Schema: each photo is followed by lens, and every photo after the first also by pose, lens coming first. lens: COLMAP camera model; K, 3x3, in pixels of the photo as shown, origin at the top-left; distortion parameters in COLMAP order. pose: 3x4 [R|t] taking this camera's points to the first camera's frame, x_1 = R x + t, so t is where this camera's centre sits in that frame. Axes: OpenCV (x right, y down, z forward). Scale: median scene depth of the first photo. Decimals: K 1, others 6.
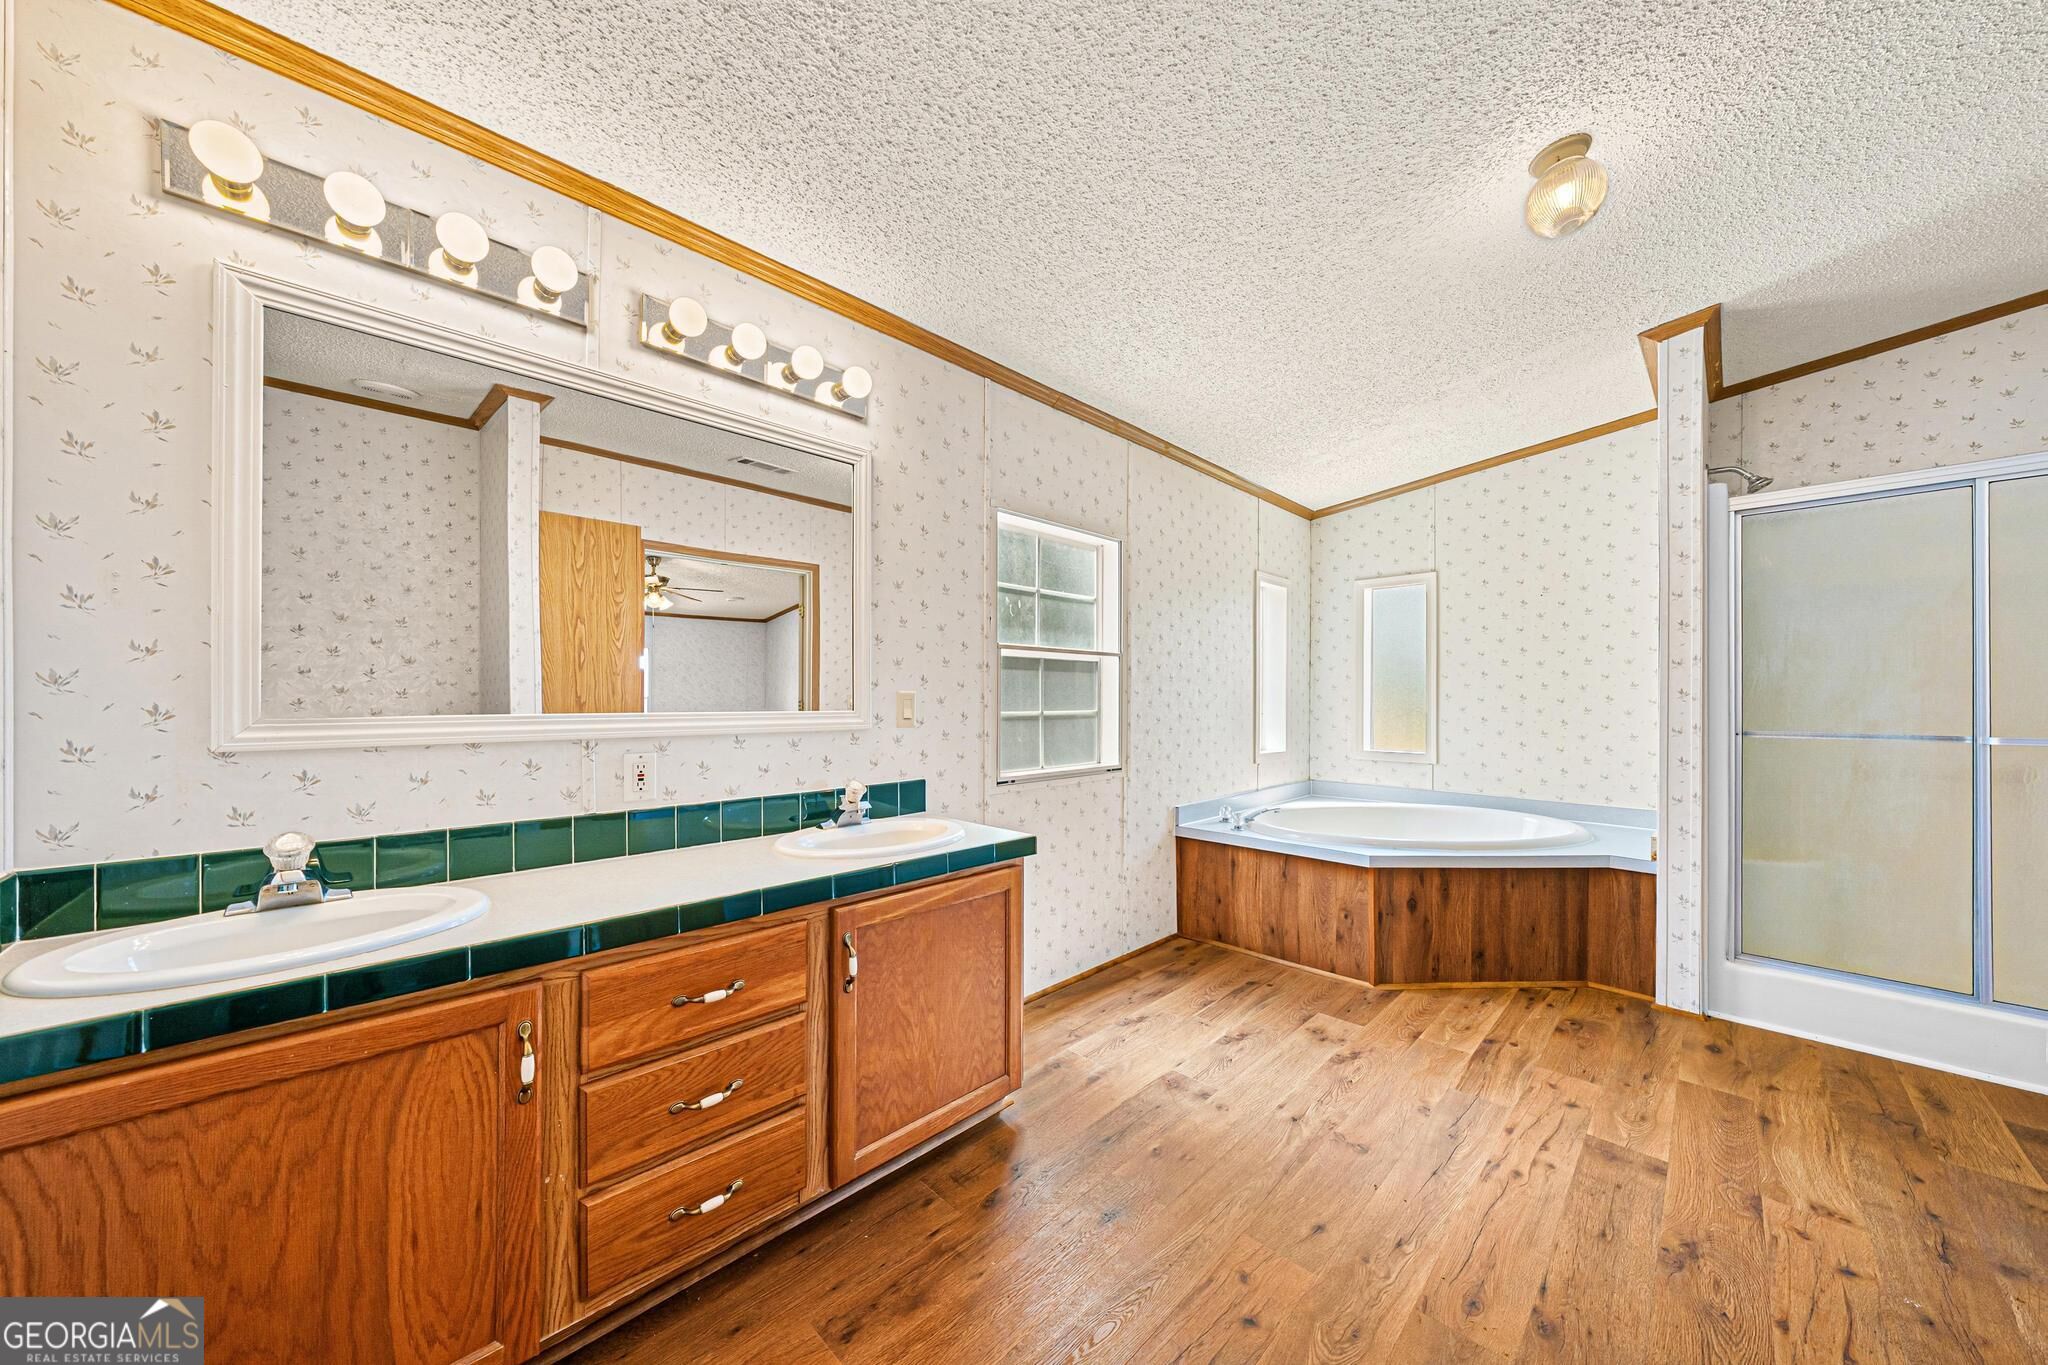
lens RADIAL K [[695.7, 0, 1033.1], [0, 695.7, 699.5], [0, 0, 1]] dist [0.000186, 0.000436]
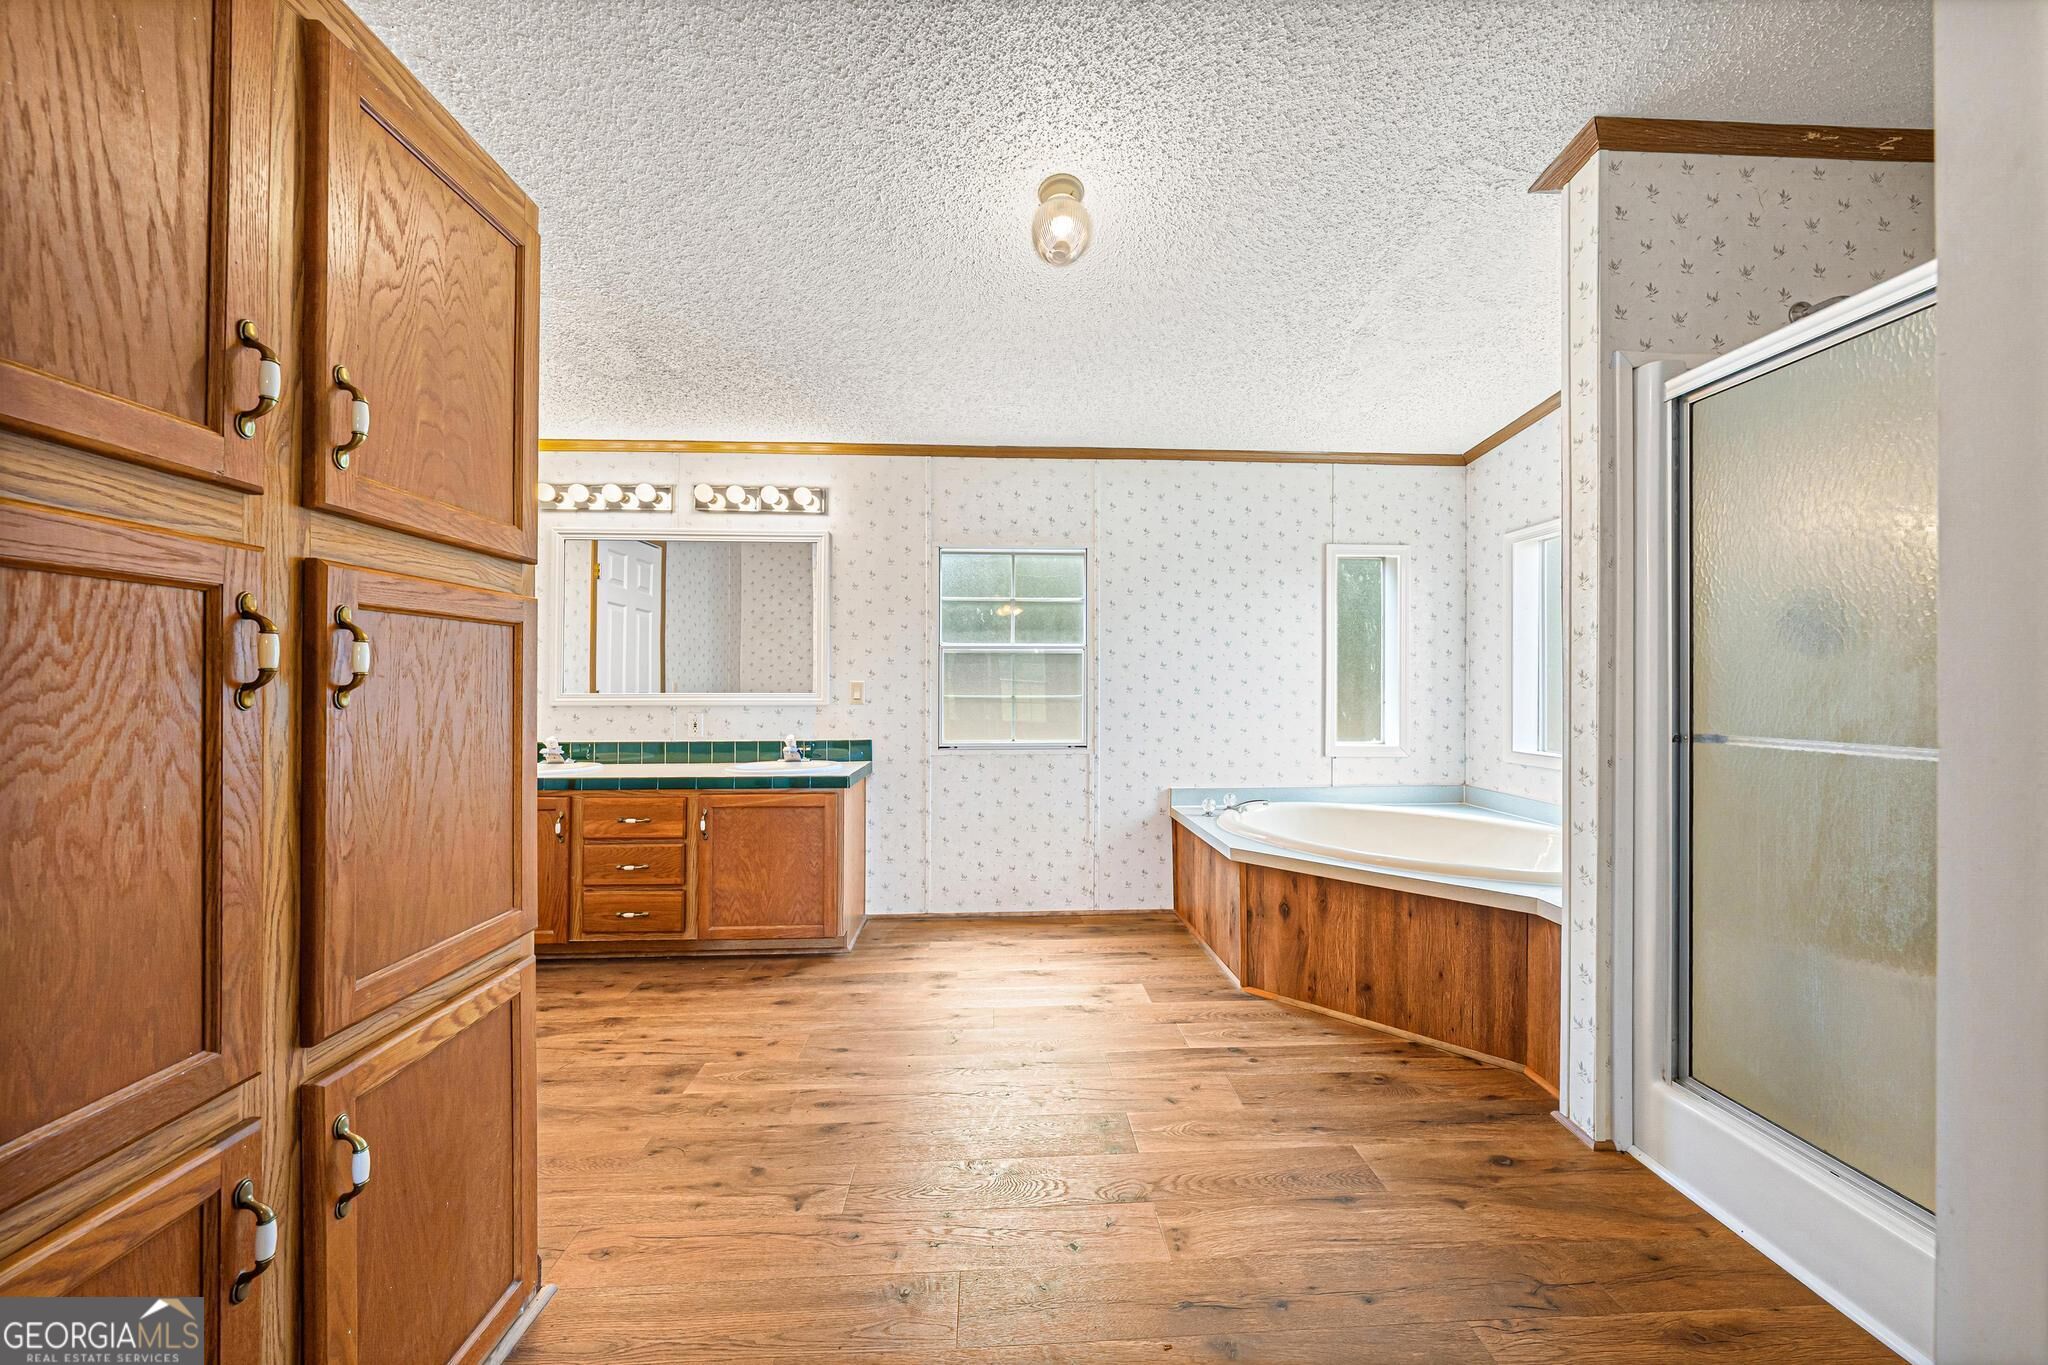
lens RADIAL K [[695.7, 0, 1037.0], [0, 695.7, 678.5], [0, 0, 1]] dist [0.000186, 0.000436]
pose [[0.743763, -0.008593, -0.668388, 0.922364], [0.001423, 0.999935, -0.011273, 0.000292], [0.668442, 0.007433, 0.743727, 0.100796]]
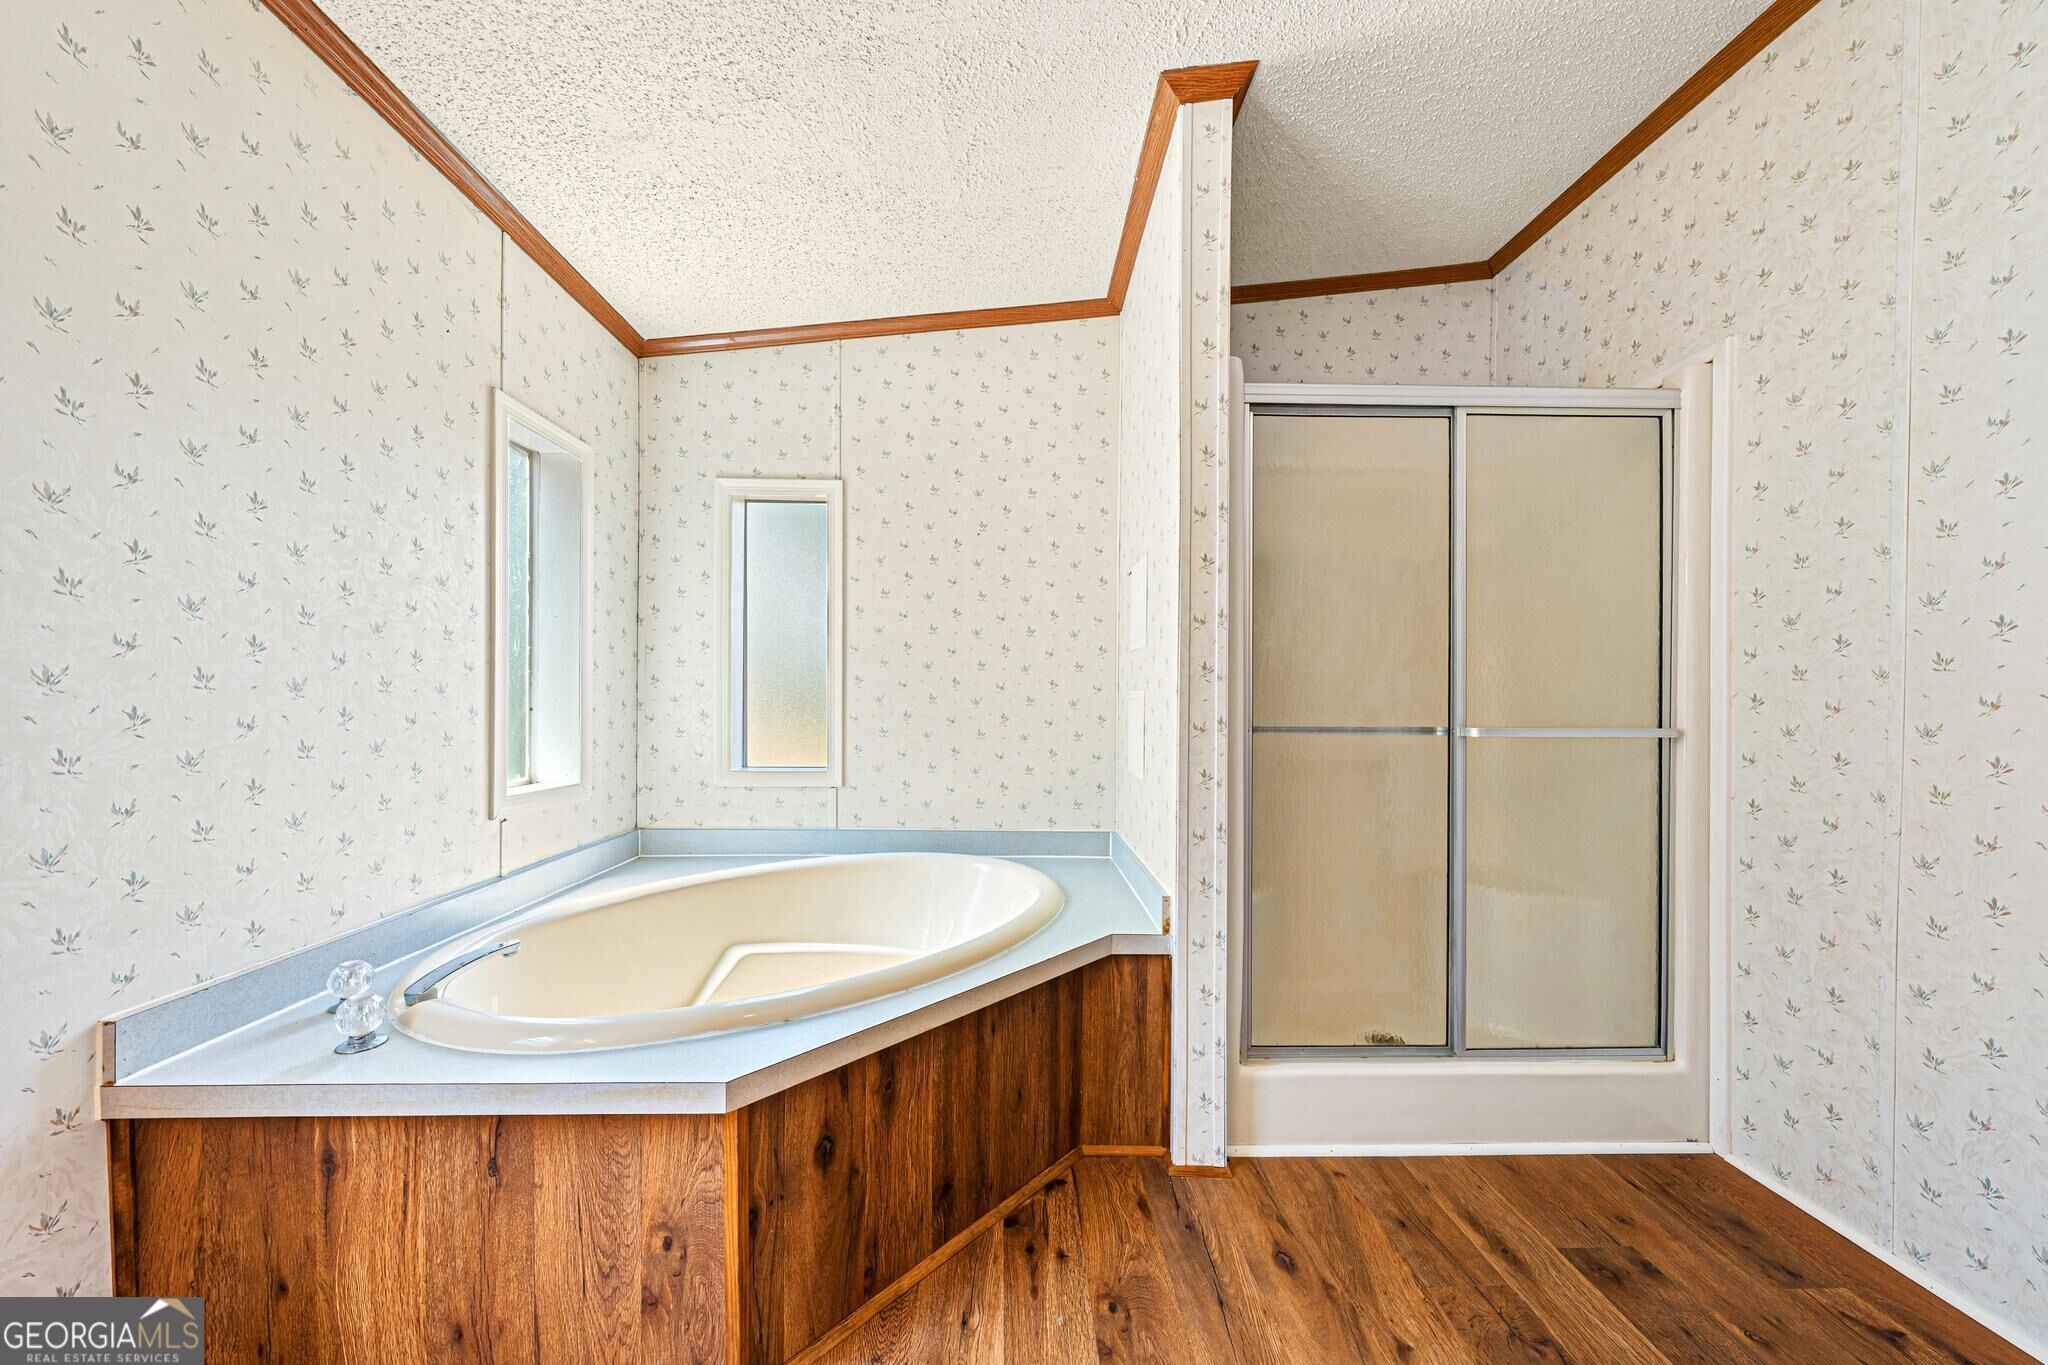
lens RADIAL K [[738.9, 0, 1021.0], [0, 738.9, 705.0], [0, 0, 1]] dist [-0.000064, -0.000352]
pose [[0.696193, -0.005729, 0.717832, 0.306344], [-0.003913, 0.999923, 0.011776, 0.015245], [-0.717844, -0.011008, 0.696117, 0.604797]]
